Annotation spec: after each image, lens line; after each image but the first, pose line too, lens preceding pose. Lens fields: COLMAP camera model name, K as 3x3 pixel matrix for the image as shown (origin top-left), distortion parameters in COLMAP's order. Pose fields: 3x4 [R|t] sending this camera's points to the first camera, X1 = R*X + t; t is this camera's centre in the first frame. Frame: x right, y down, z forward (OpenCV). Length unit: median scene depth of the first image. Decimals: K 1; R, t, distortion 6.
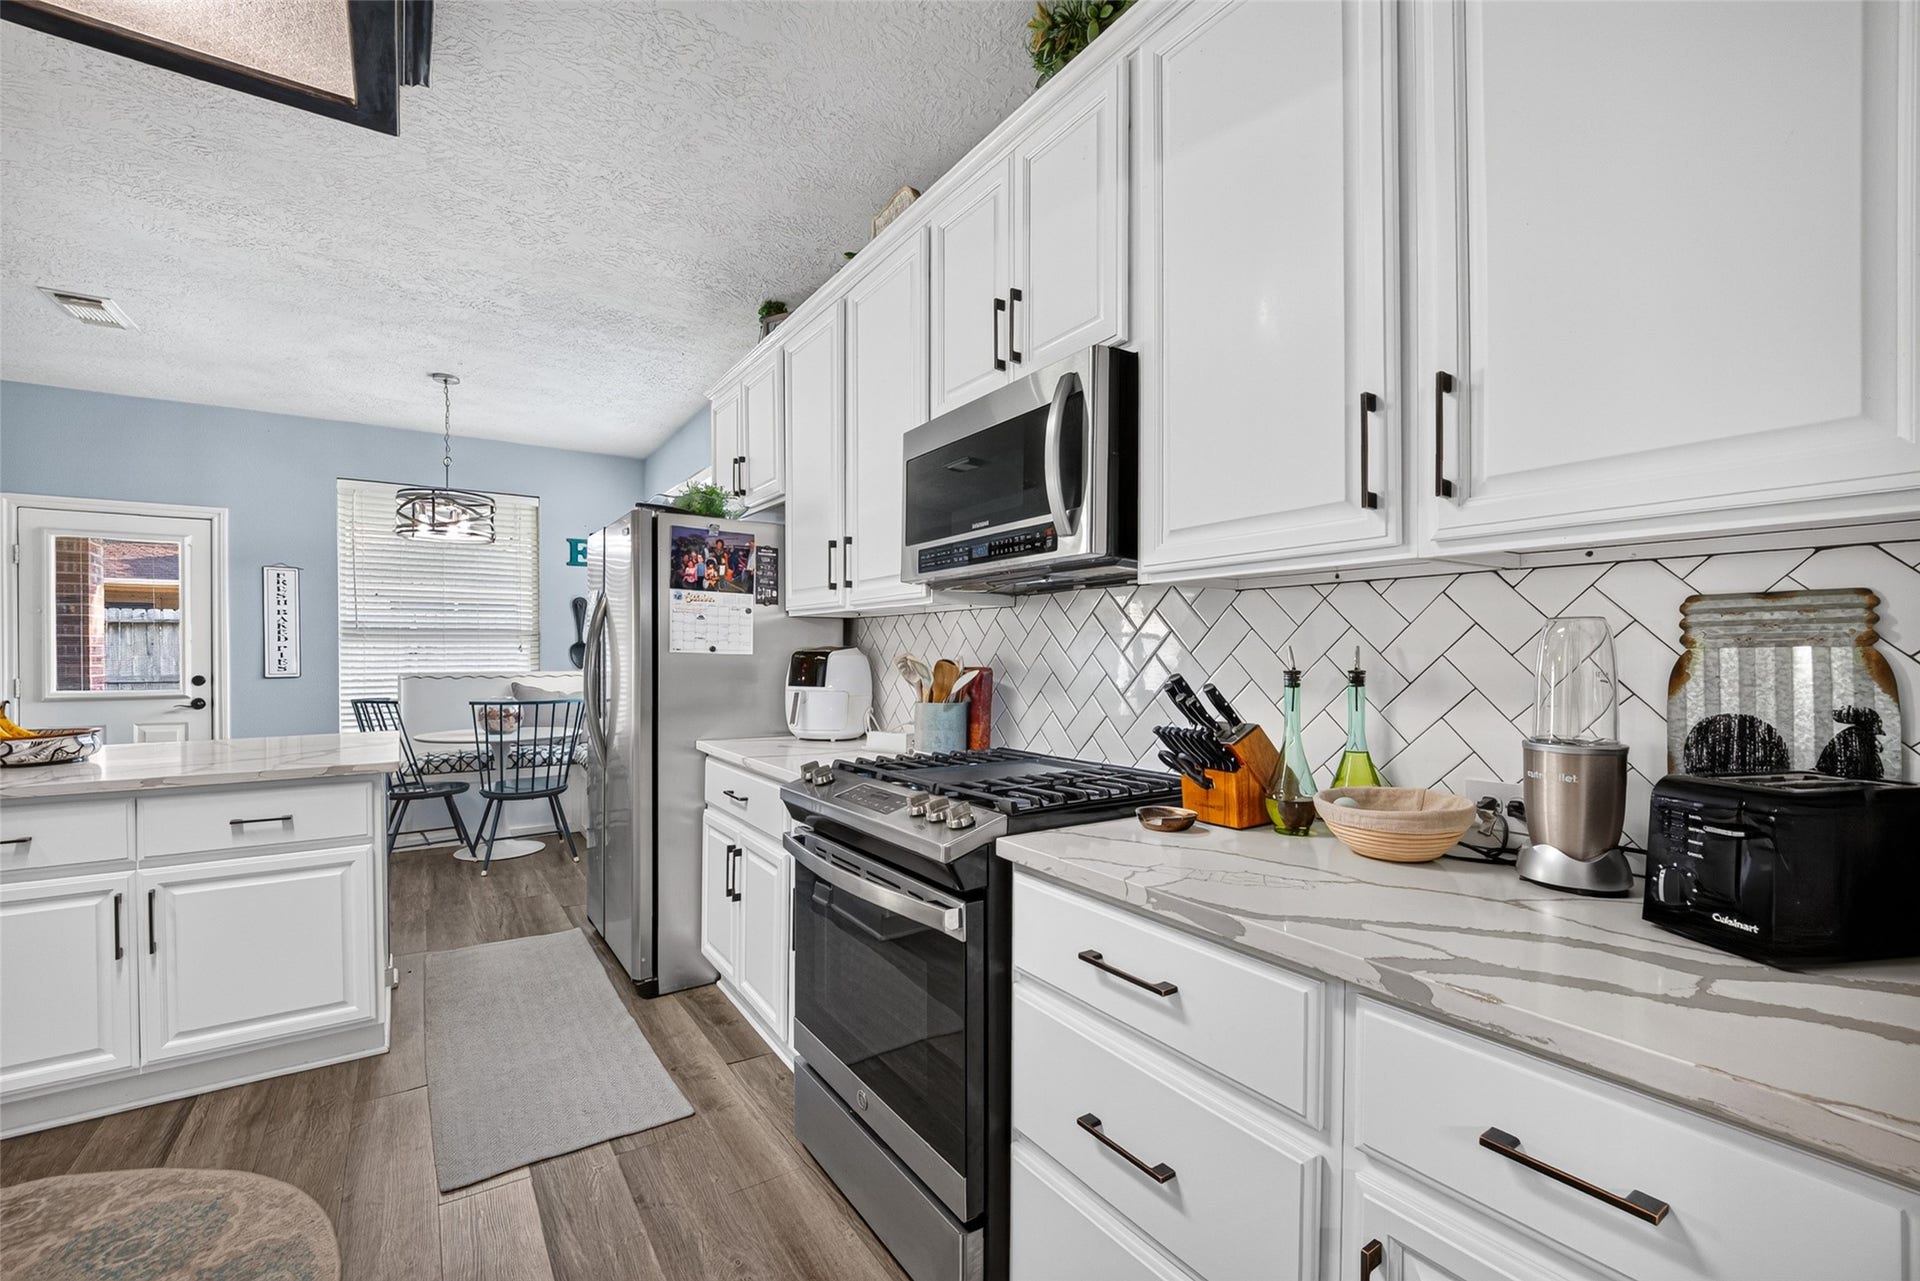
lens RADIAL K [[814.3, 0, 956.0], [0, 814.3, 646.0], [0, 0, 1]] dist [-0.013412, -0.000340]
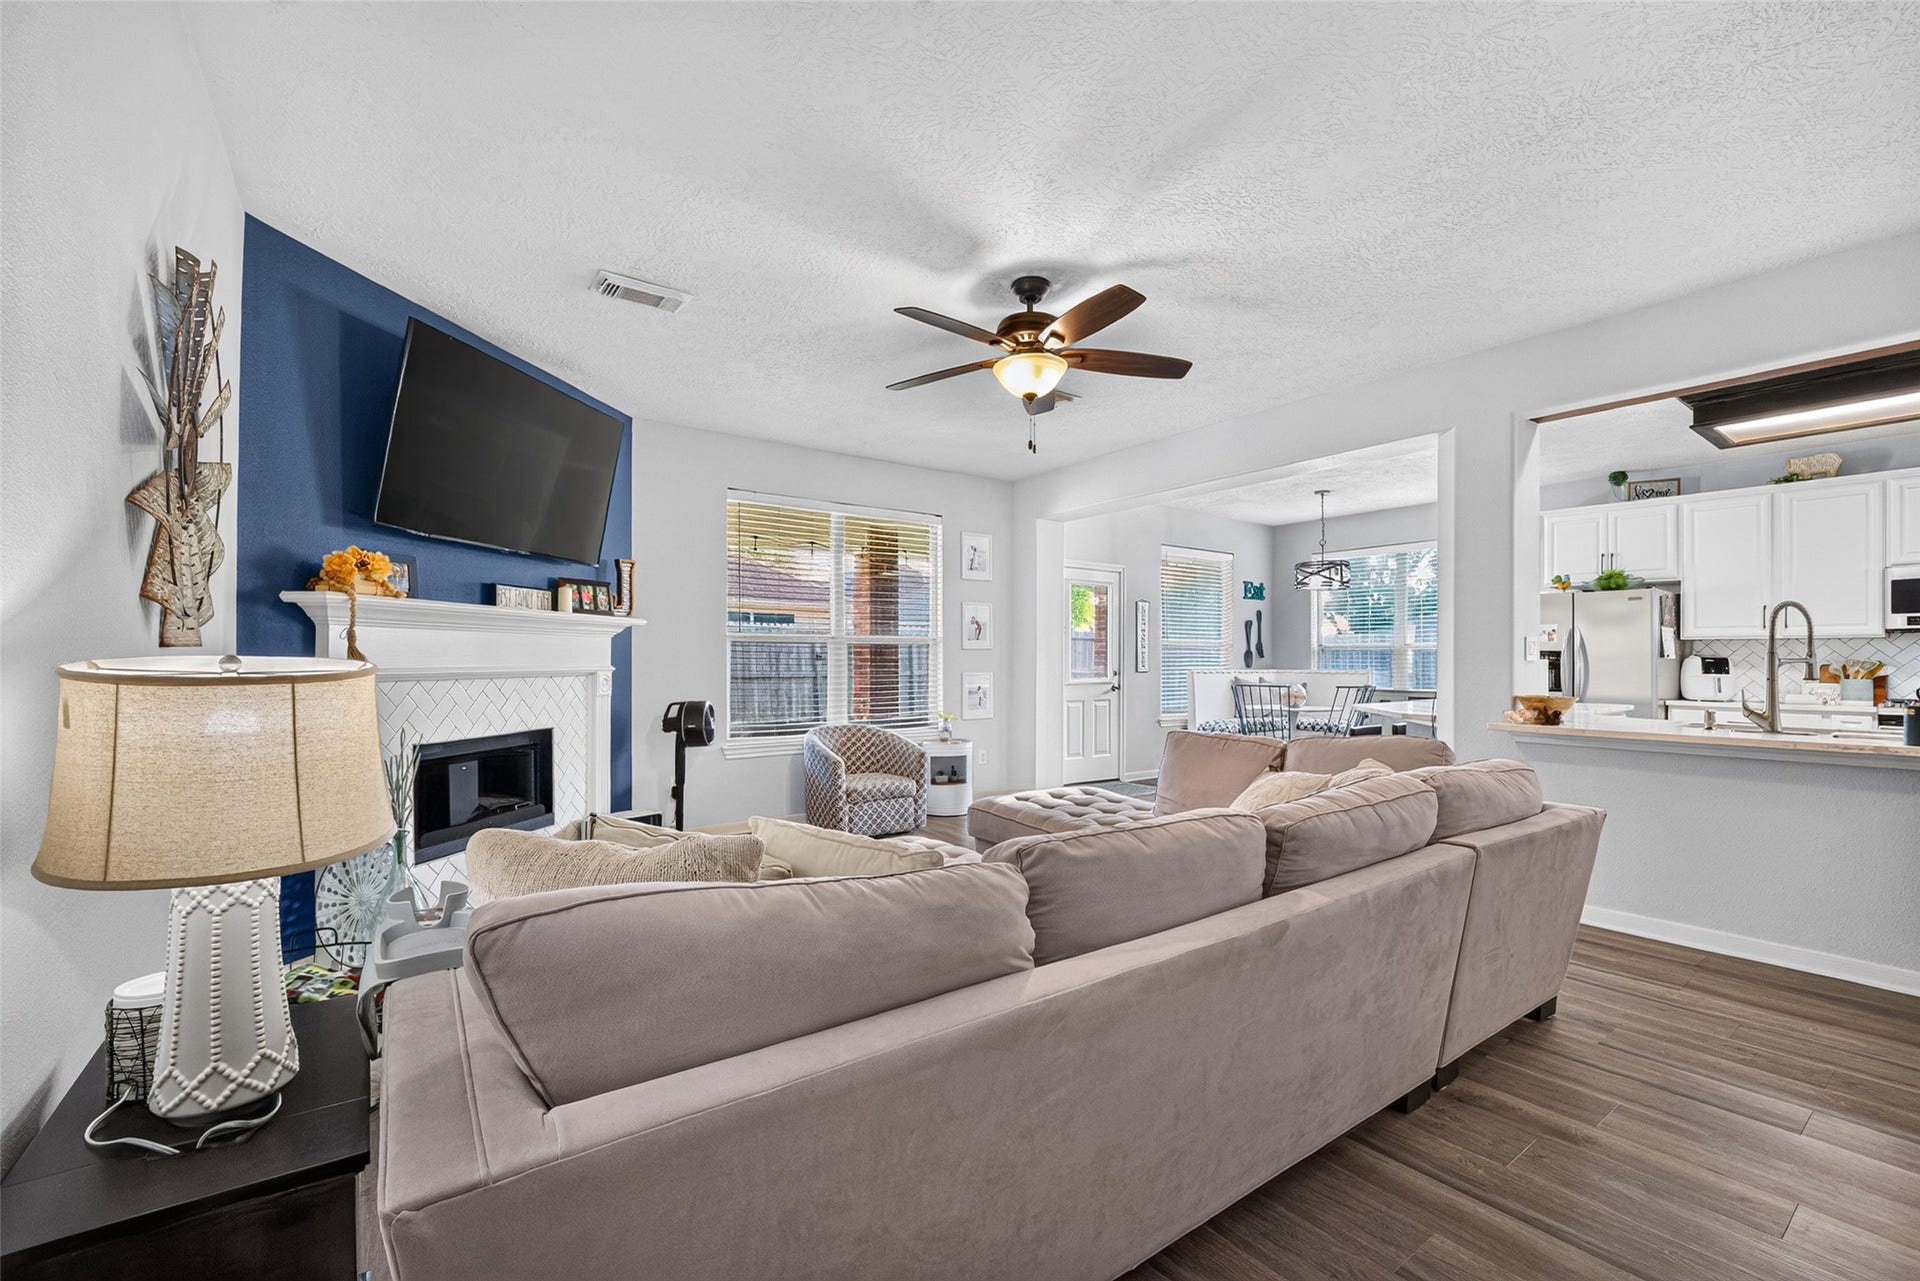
lens RADIAL K [[814.3, 0, 963.6], [0, 814.3, 656.0], [0, 0, 1]] dist [-0.013412, -0.000340]
pose [[0.998900, 0.007372, 0.046318, -1.347576], [-0.007428, 0.999972, 0.001038, 0.009720], [-0.046309, -0.001381, 0.998926, -0.594662]]
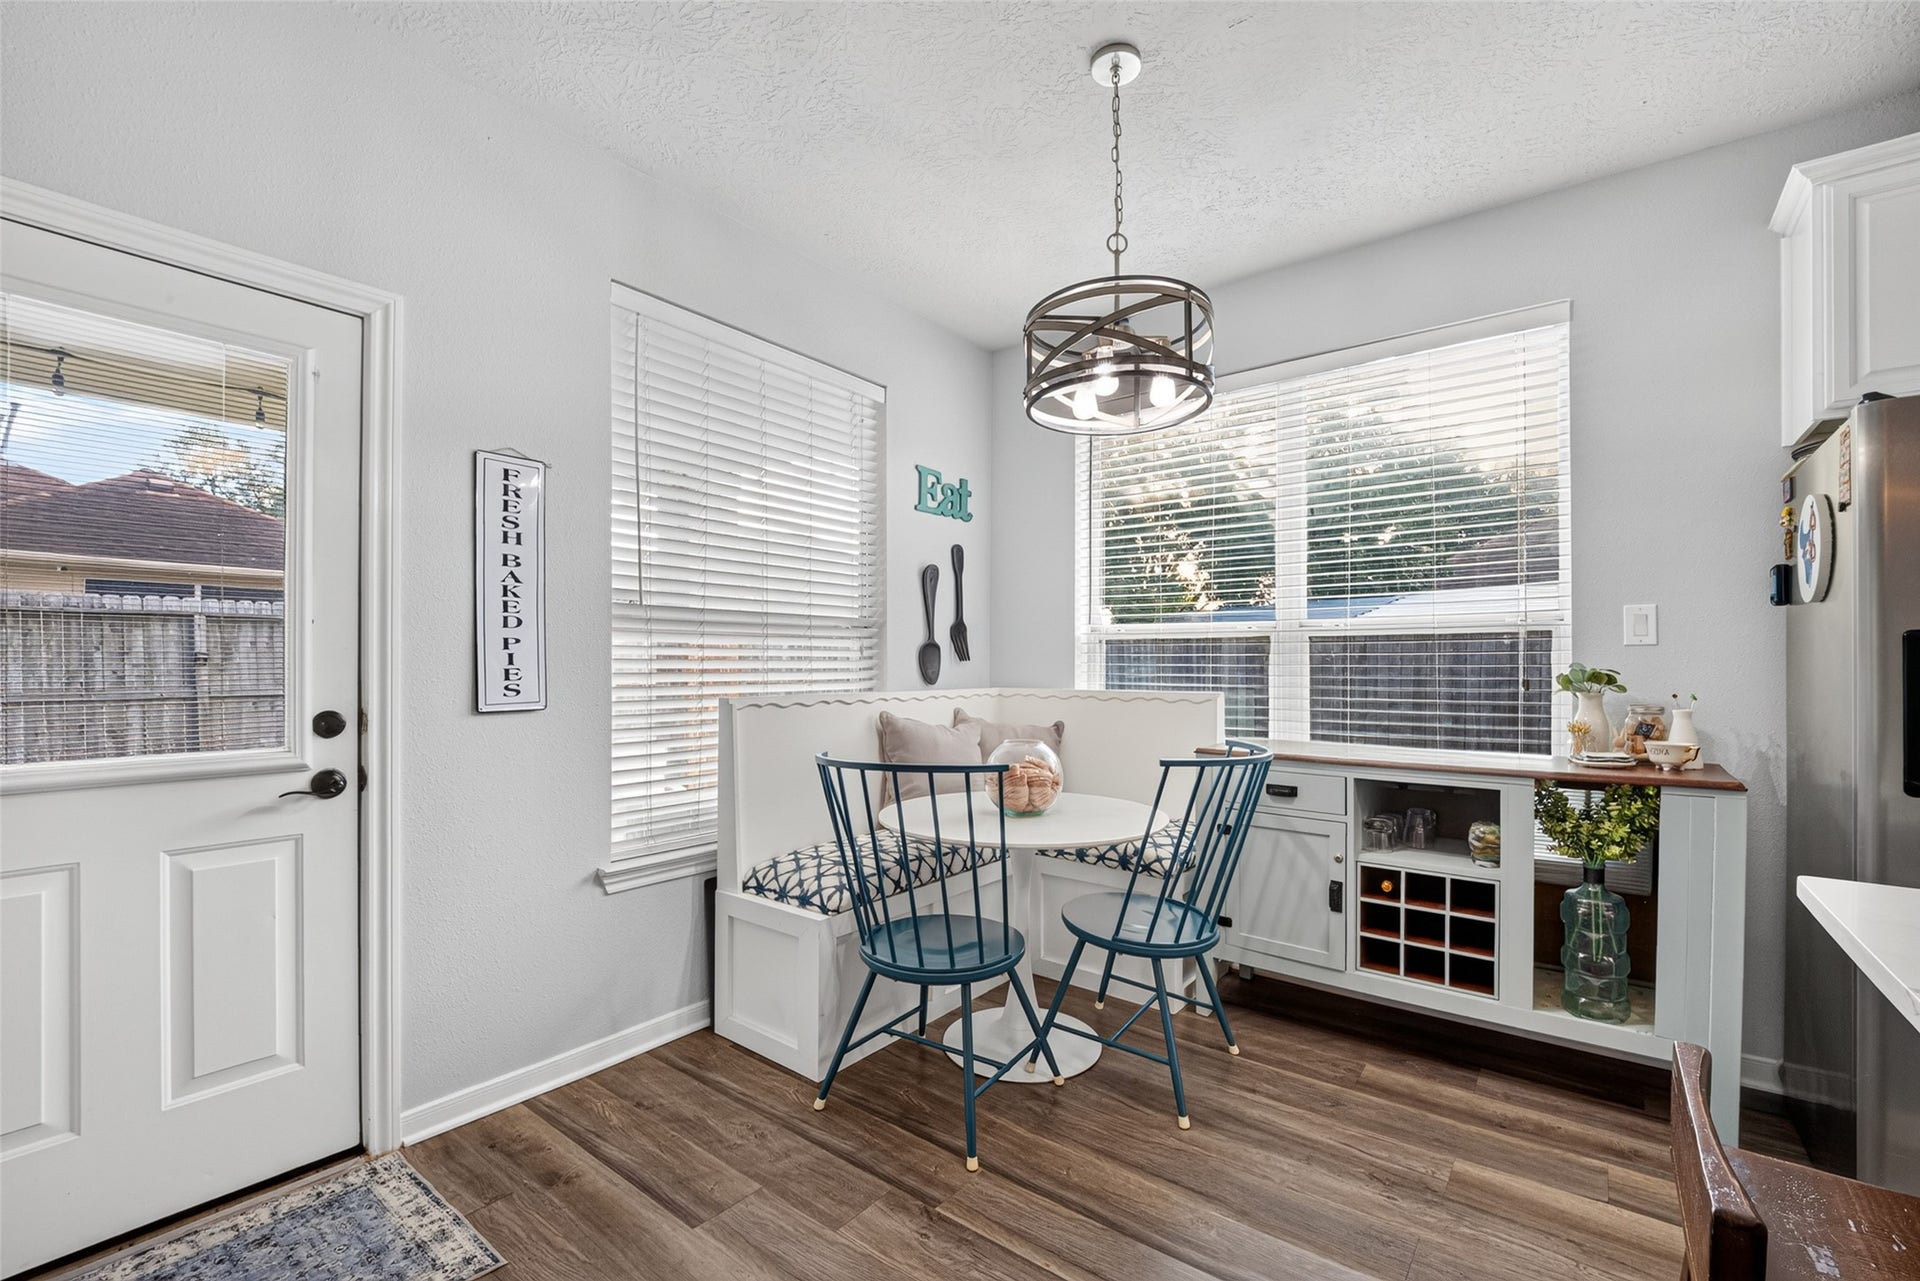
lens RADIAL K [[814.3, 0, 977.0], [0, 814.3, 653.7], [0, 0, 1]] dist [-0.013412, -0.000340]
pose [[0.947180, 0.008484, 0.320590, -0.791179], [-0.006705, 0.999955, -0.006655, 0.009896], [-0.320632, 0.004154, 0.947195, 0.547789]]
